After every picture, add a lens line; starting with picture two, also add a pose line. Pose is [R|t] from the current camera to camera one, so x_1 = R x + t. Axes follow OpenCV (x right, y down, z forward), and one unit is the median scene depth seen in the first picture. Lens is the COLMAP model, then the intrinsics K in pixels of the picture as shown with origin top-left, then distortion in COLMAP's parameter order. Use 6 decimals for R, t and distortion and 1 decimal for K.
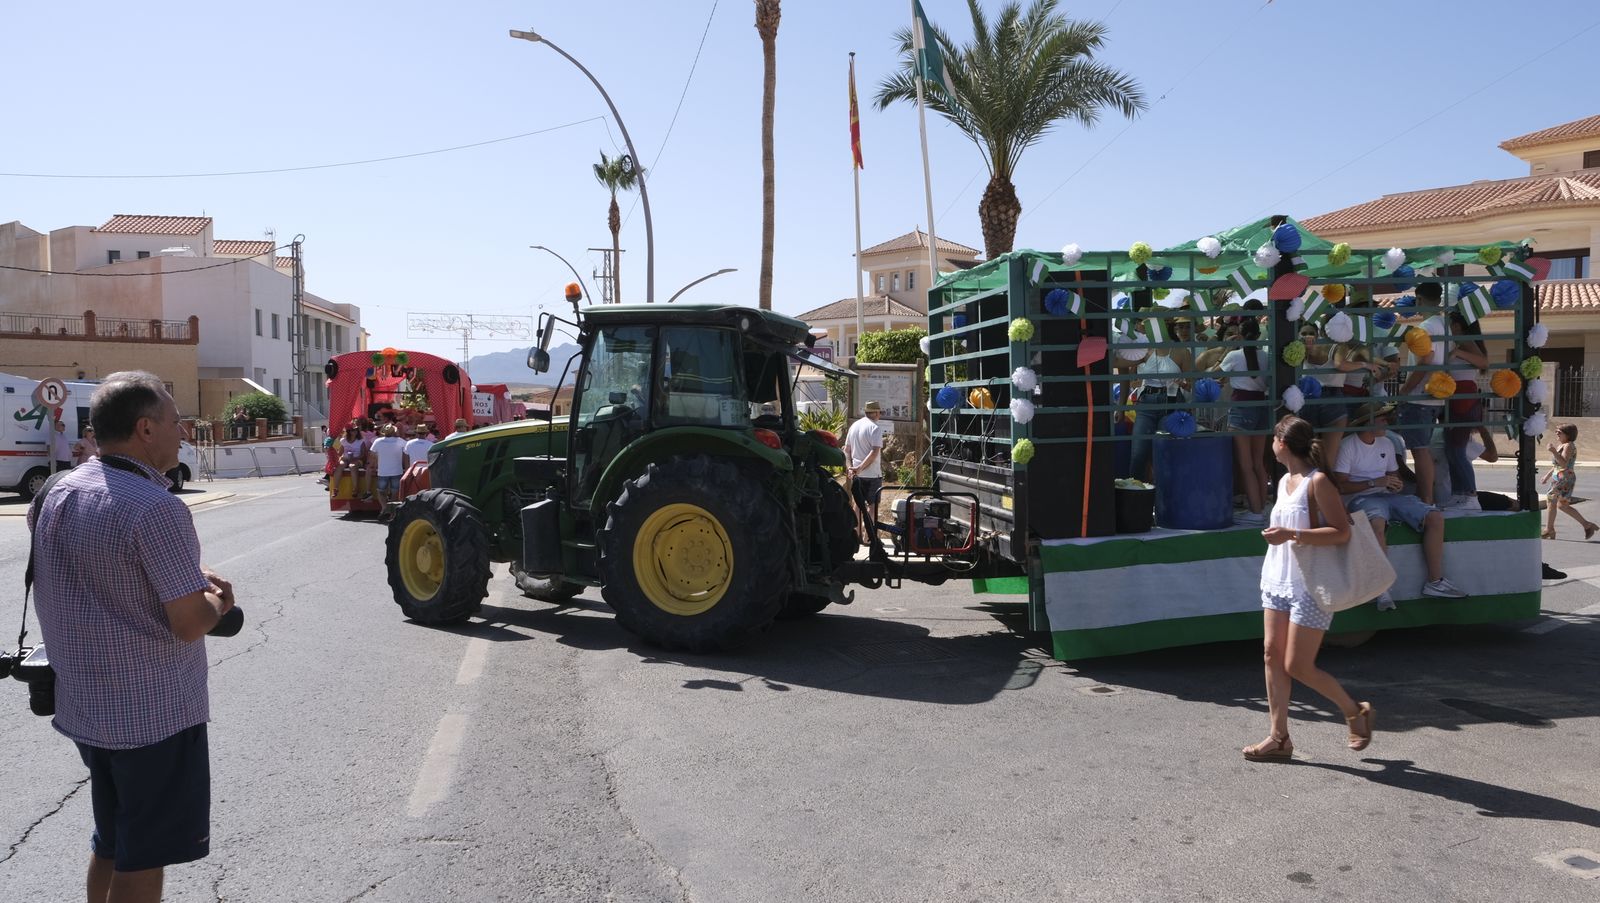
lens RADIAL K [[1089.4, 0, 808.6], [0, 1089.4, 457.0], [0, 0, 1]] dist [-0.031873, 0.018849]
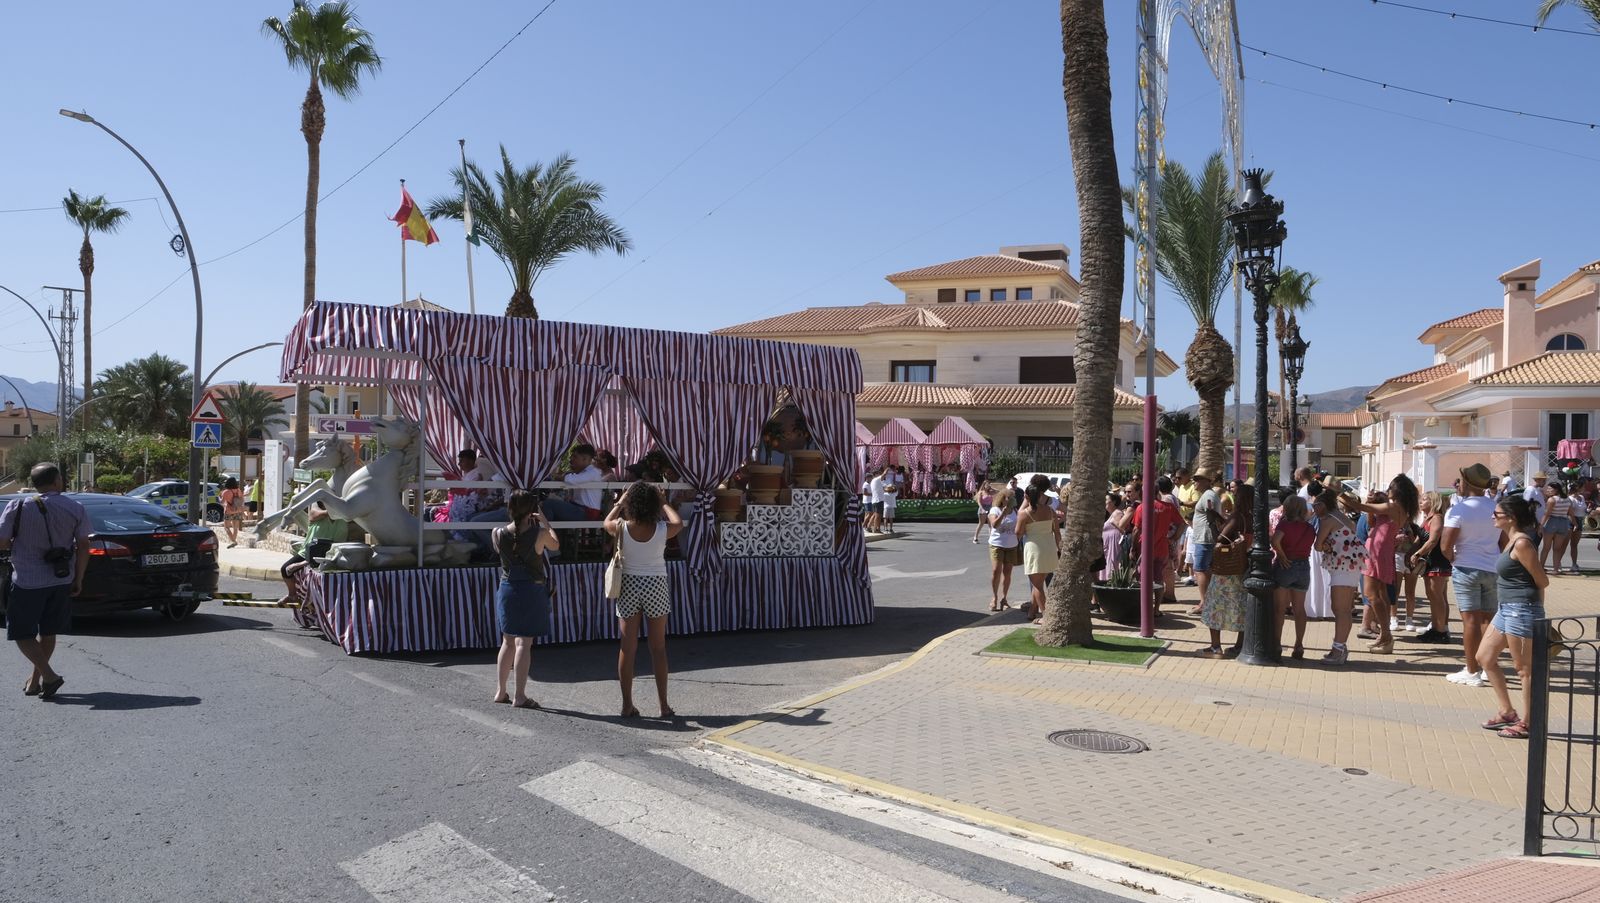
lens RADIAL K [[1089.4, 0, 812.4], [0, 1089.4, 446.5], [0, 0, 1]] dist [-0.031873, 0.018849]
pose [[0.891411, 0.024573, 0.452529, -0.109683], [0.004064, 0.998055, -0.062203, 0.010700], [-0.453177, 0.057287, 0.889578, -0.338156]]
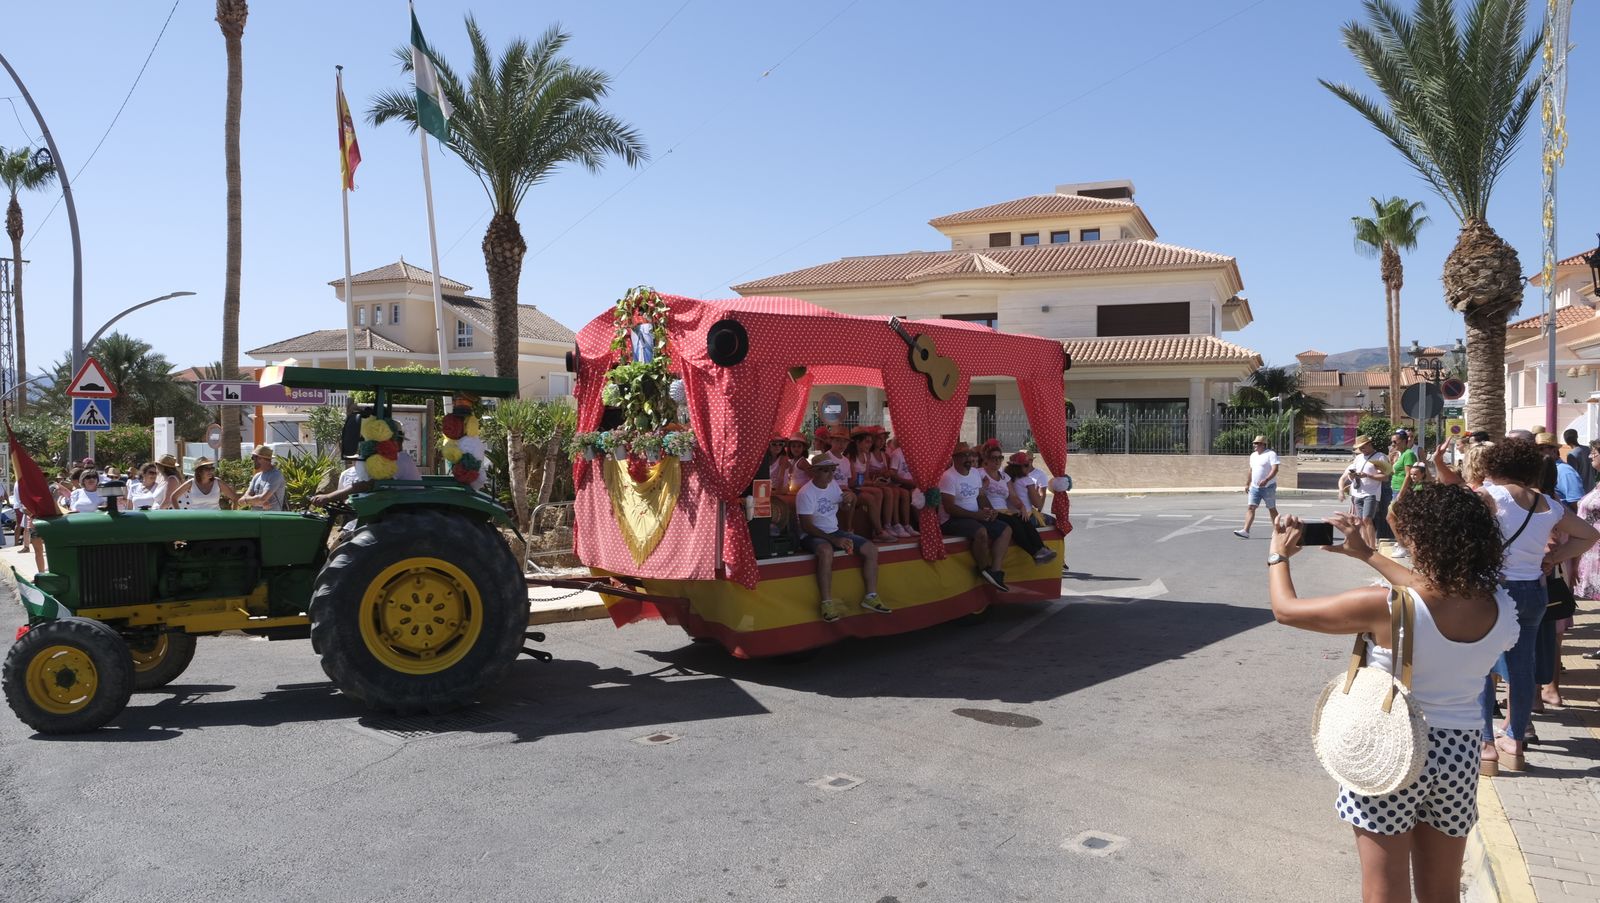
lens RADIAL K [[1089.4, 0, 812.3], [0, 1089.4, 454.3], [0, 0, 1]] dist [-0.031873, 0.018849]
pose [[0.893345, -0.009219, 0.449276, -0.018616], [0.026375, 0.999142, -0.031942, -0.003604], [-0.448596, 0.040385, 0.892822, 0.015161]]
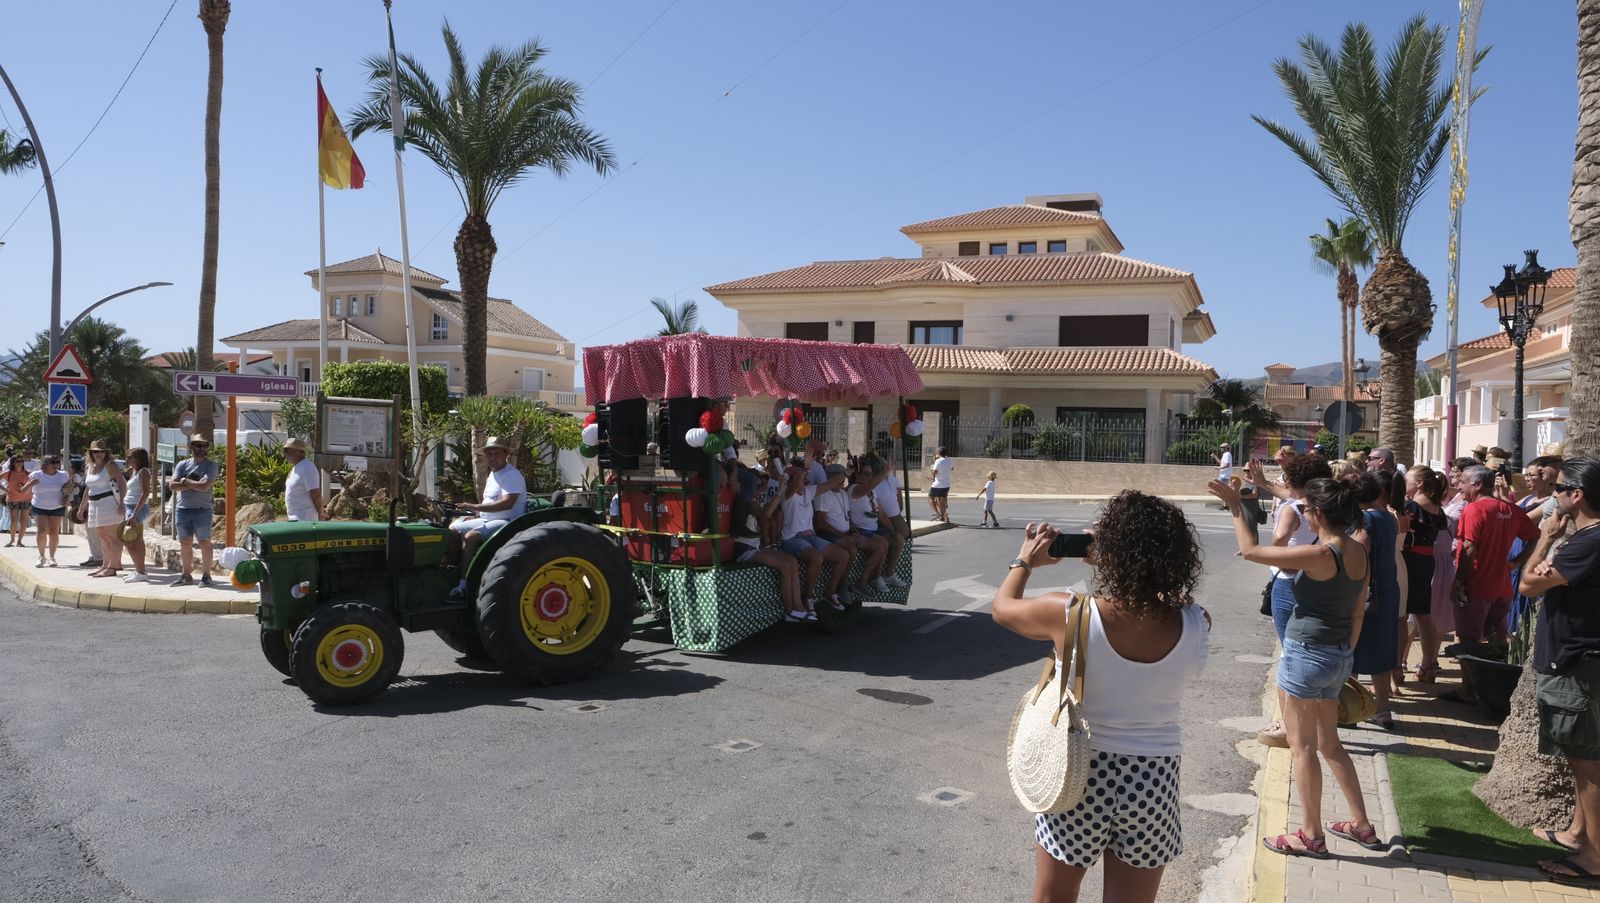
lens RADIAL K [[1089.4, 0, 812.0], [0, 1089.4, 454.6], [0, 0, 1]] dist [-0.031873, 0.018849]
pose [[0.883971, 0.011679, 0.467396, -0.018501], [0.003294, 0.999508, -0.031206, -0.003123], [-0.467530, 0.029125, 0.883497, -0.035112]]
